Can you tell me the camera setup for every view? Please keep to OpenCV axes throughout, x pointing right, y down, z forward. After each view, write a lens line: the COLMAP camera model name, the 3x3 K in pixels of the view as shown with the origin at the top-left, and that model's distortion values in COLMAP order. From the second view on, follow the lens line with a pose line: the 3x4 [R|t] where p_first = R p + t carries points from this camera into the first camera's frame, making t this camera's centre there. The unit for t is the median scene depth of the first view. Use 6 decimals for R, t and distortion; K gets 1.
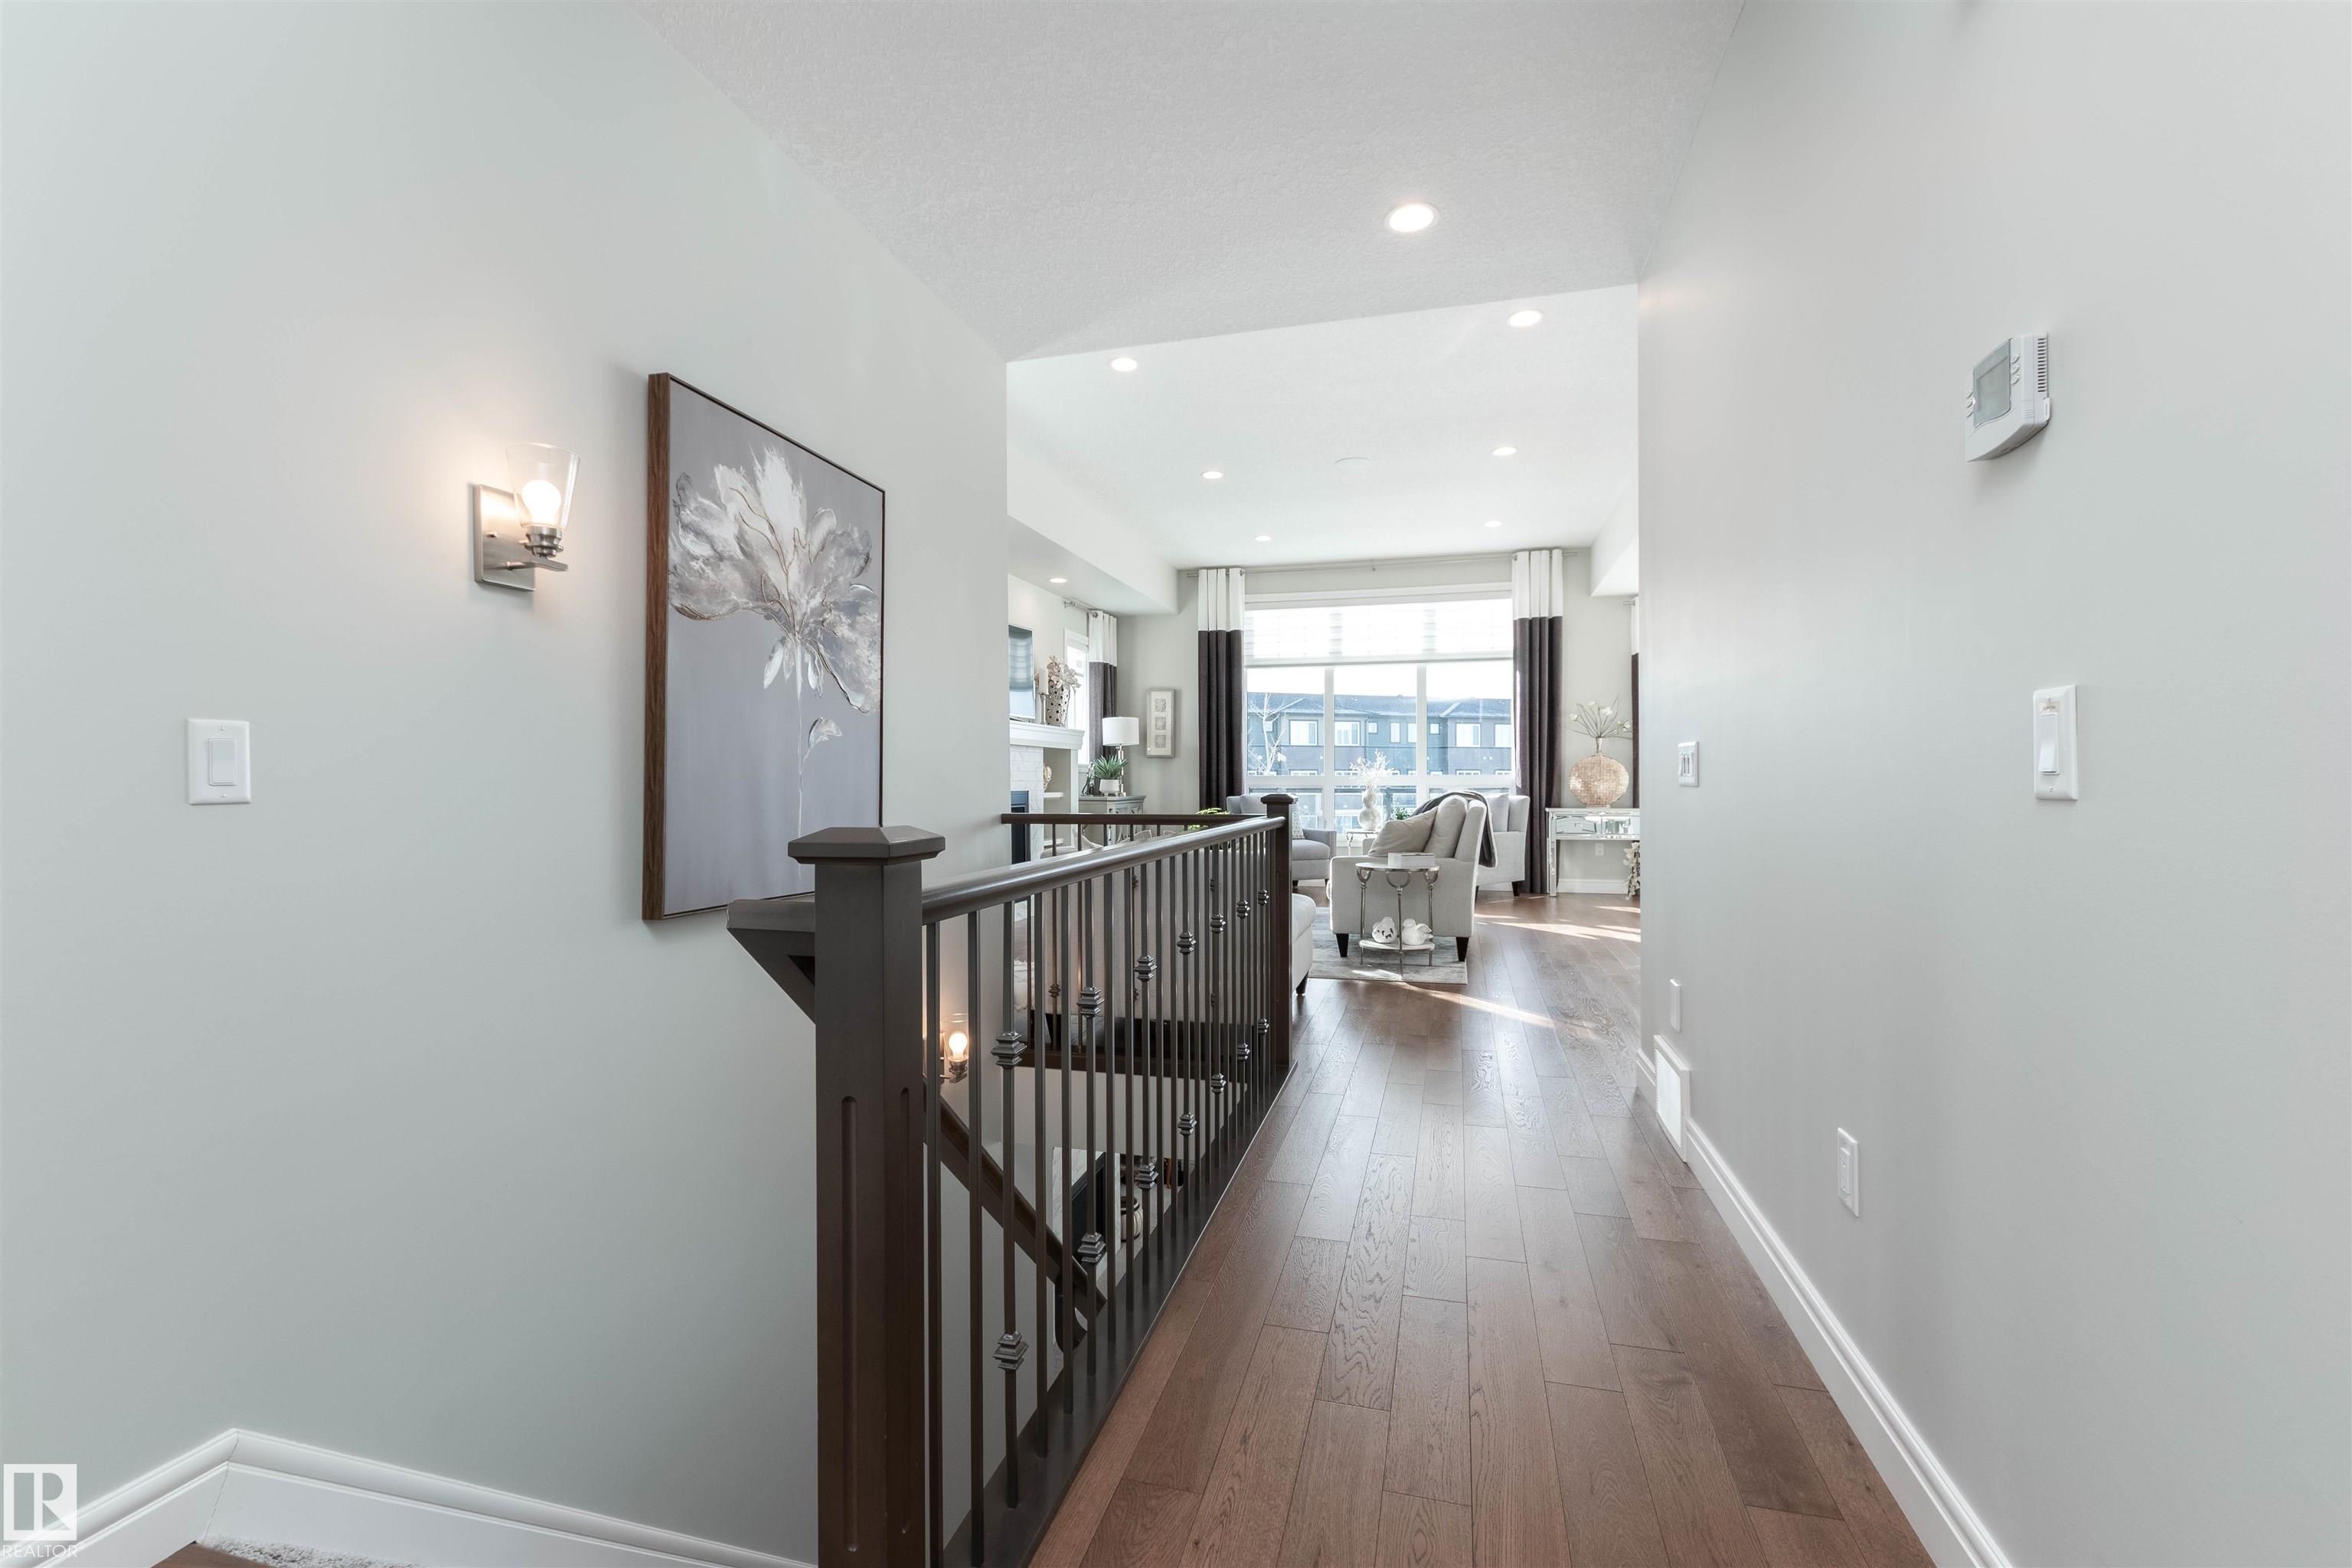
lens RADIAL K [[1023.9, 0, 1140.6], [0, 1023.9, 777.1], [0, 0, 1]] dist [-0.000490, -0.000026]
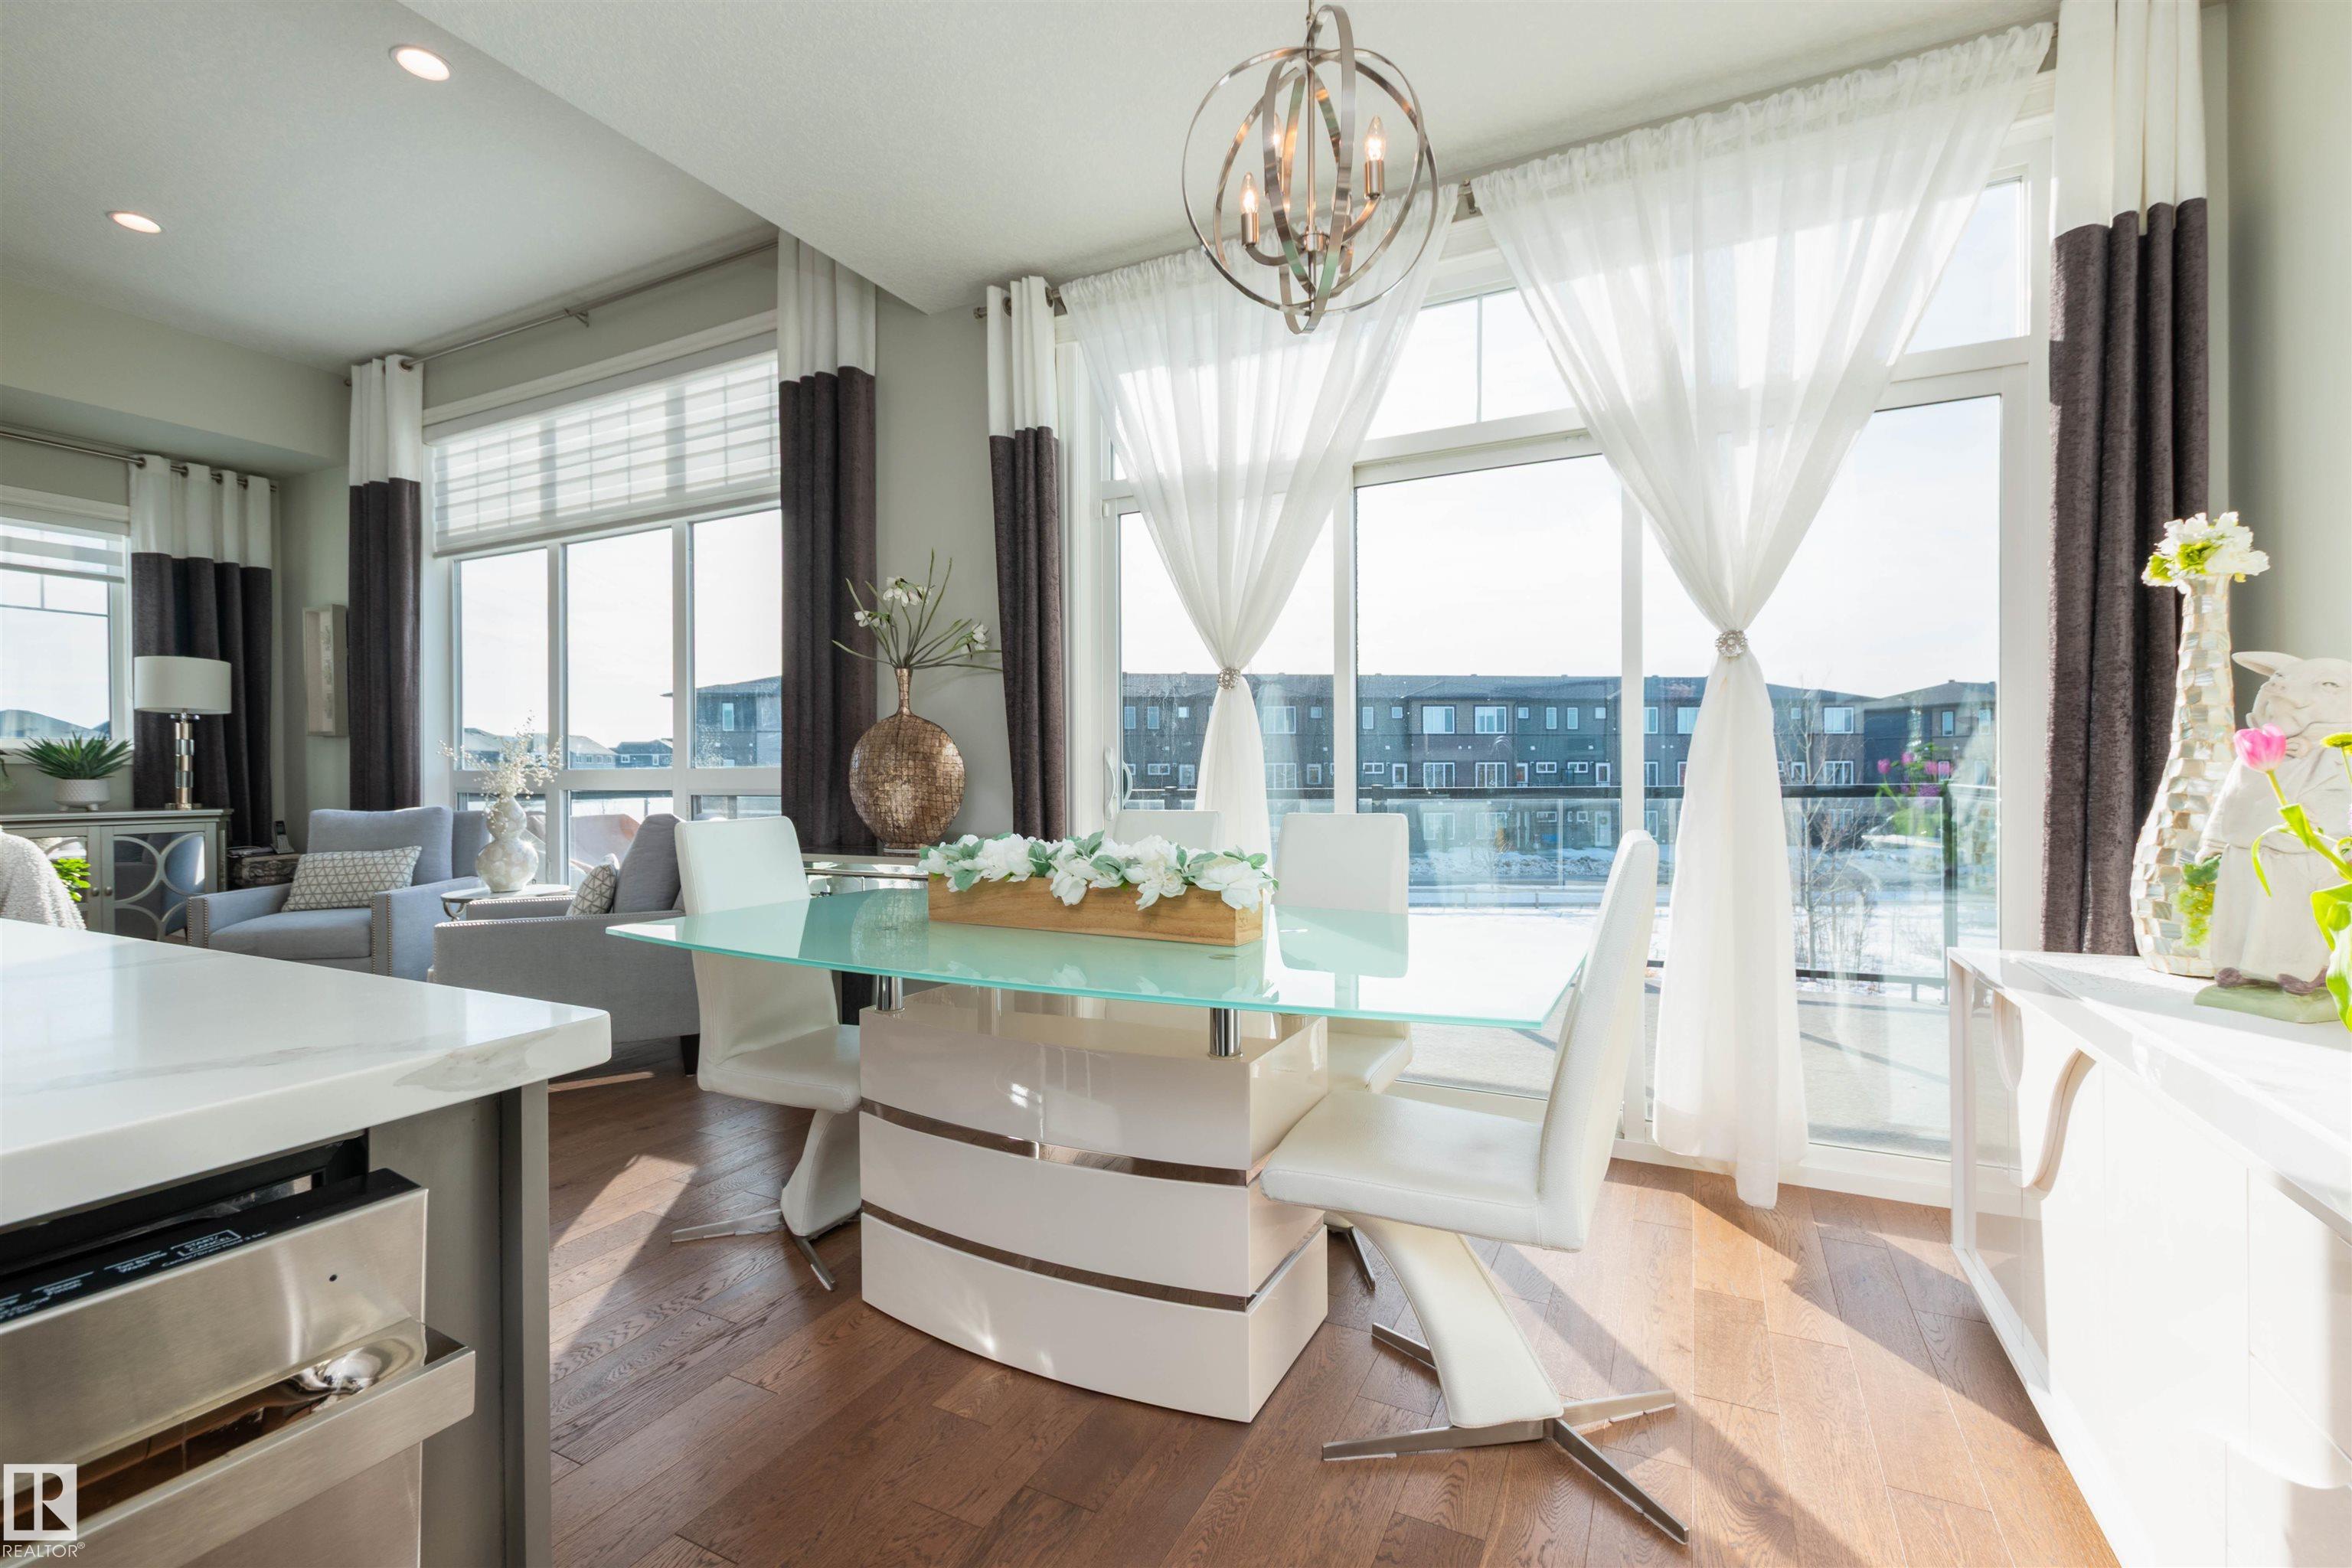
lens RADIAL K [[1035.6, 0, 1166.0], [0, 1035.6, 777.8], [0, 0, 1]] dist [-0.000571, 0.000165]
pose [[0.981919, -0.003016, -0.189276, 0.571926], [0.004017, 0.999980, 0.004909, 0.000621], [0.189257, -0.005581, 0.981912, 0.592240]]
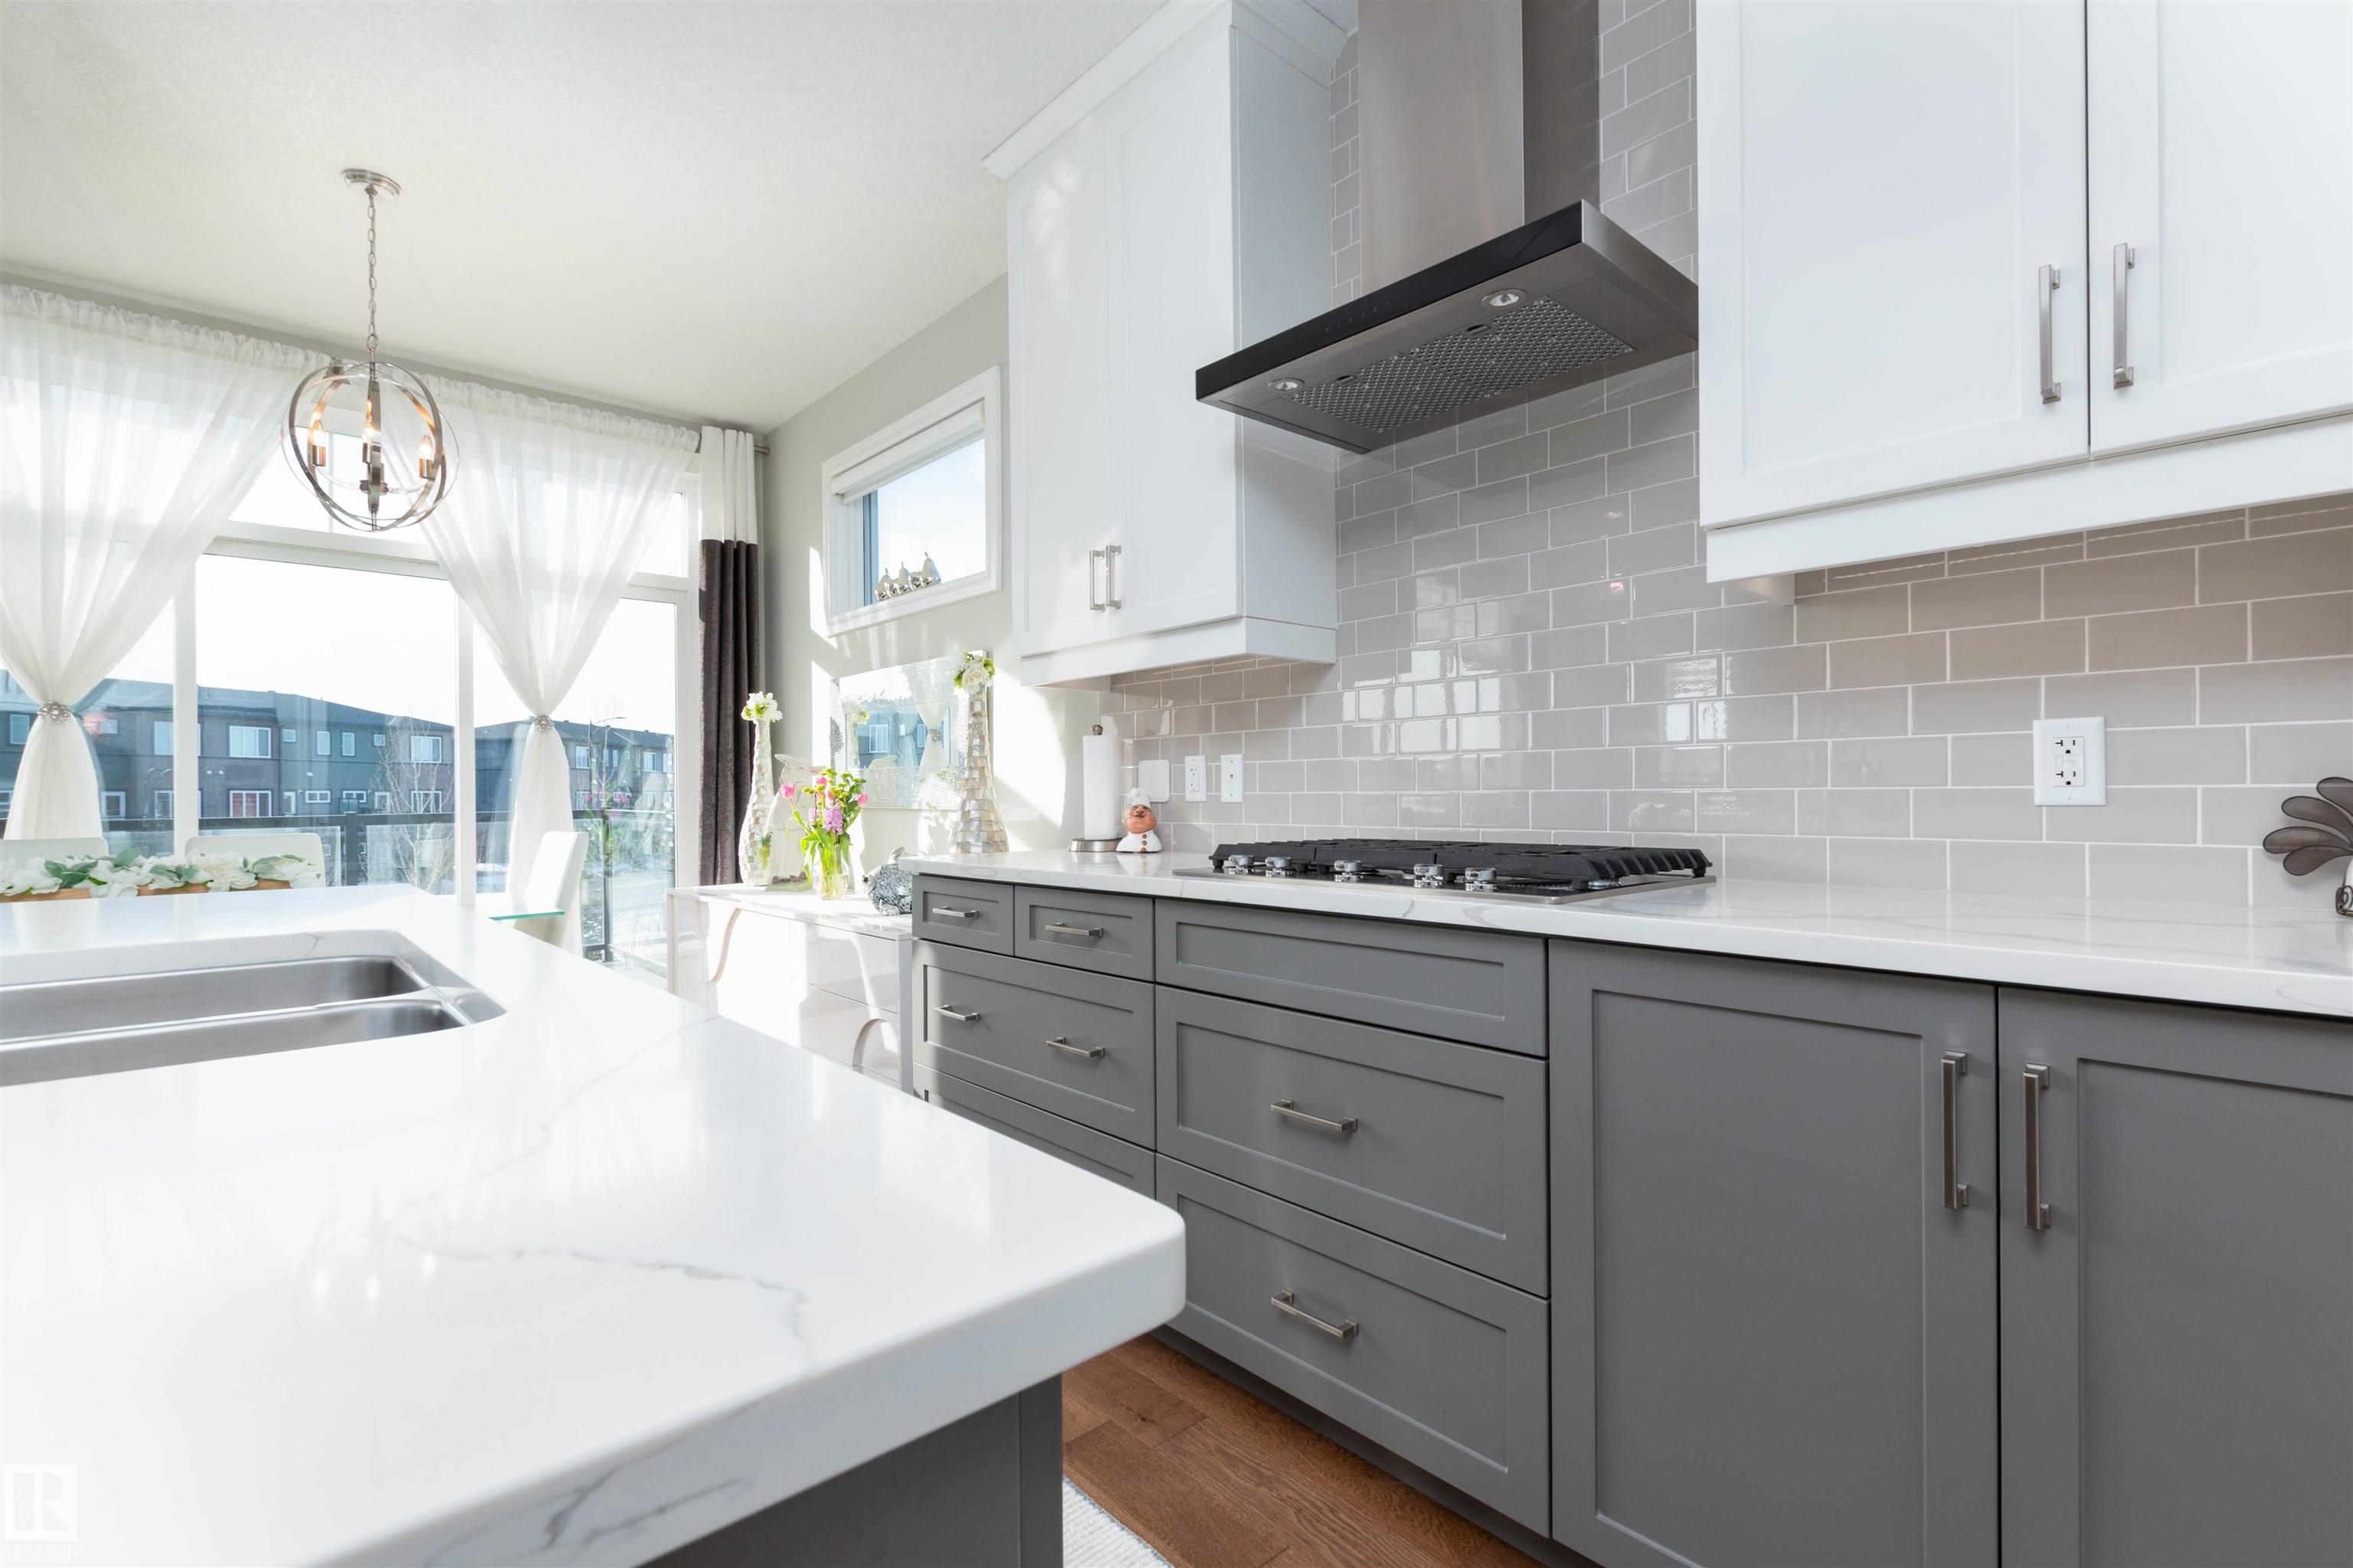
lens RADIAL K [[1066.0, 0, 1152.4], [0, 1066.0, 797.2], [0, 0, 1]] dist [-0.000007, 0.000145]
pose [[0.536725, -0.002492, 0.843754, 0.434566], [0.003277, 0.999994, 0.000869, 0.000123], [-0.843751, 0.002299, 0.536730, 0.435930]]
